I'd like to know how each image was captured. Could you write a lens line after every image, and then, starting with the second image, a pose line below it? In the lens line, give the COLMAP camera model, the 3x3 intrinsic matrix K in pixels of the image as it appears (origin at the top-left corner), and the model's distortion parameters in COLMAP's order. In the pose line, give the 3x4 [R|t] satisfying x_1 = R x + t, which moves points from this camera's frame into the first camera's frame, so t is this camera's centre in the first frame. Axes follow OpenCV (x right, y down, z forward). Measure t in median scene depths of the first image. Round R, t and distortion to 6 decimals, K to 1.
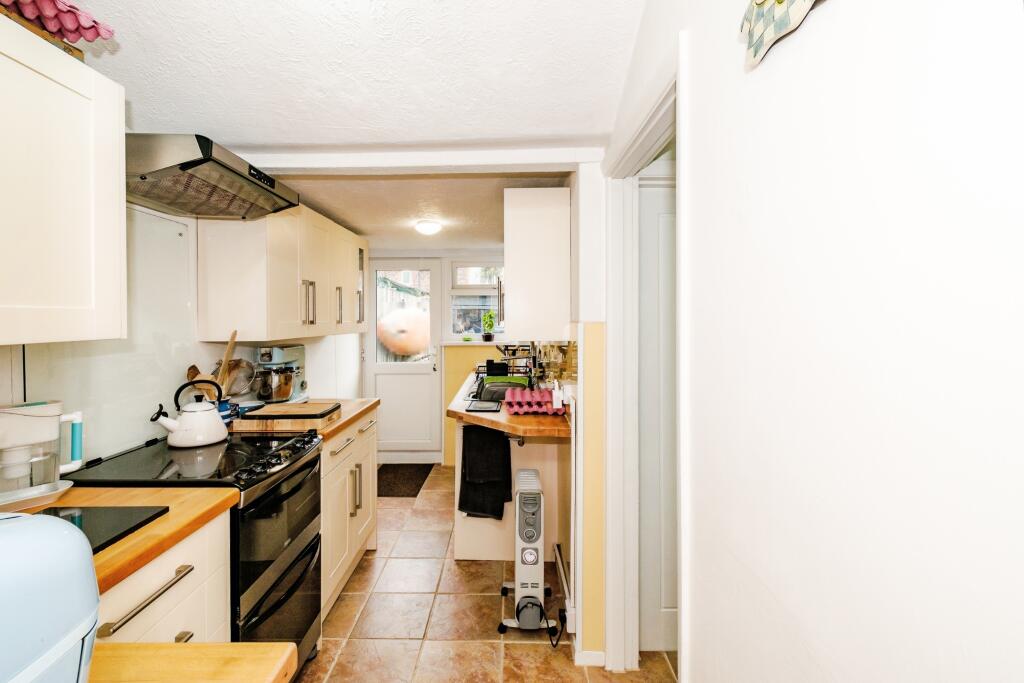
lens RADIAL K [[457.4, 0, 502.9], [0, 457.4, 335.5], [0, 0, 1]] dist [0.003130, 0.000050]
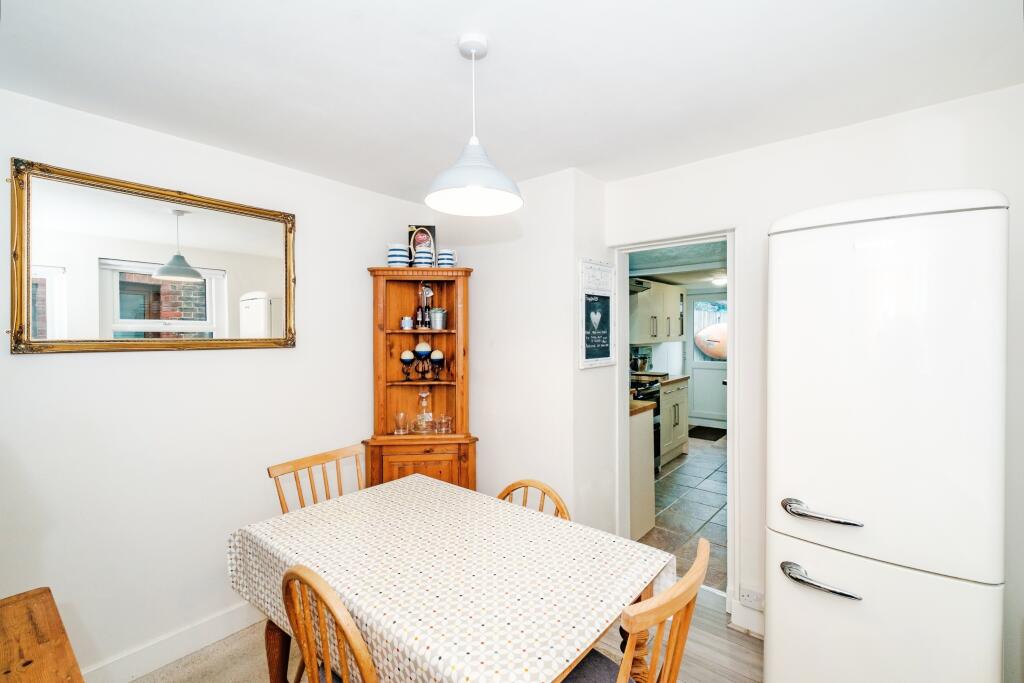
lens RADIAL K [[457.4, 0, 505.4], [0, 457.4, 341.1], [0, 0, 1]] dist [0.003130, 0.000050]
pose [[0.767685, 0.000630, -0.640827, 0.396814], [-0.006377, 0.999958, -0.006657, 0.012739], [0.640796, 0.009197, 0.767656, -1.044516]]
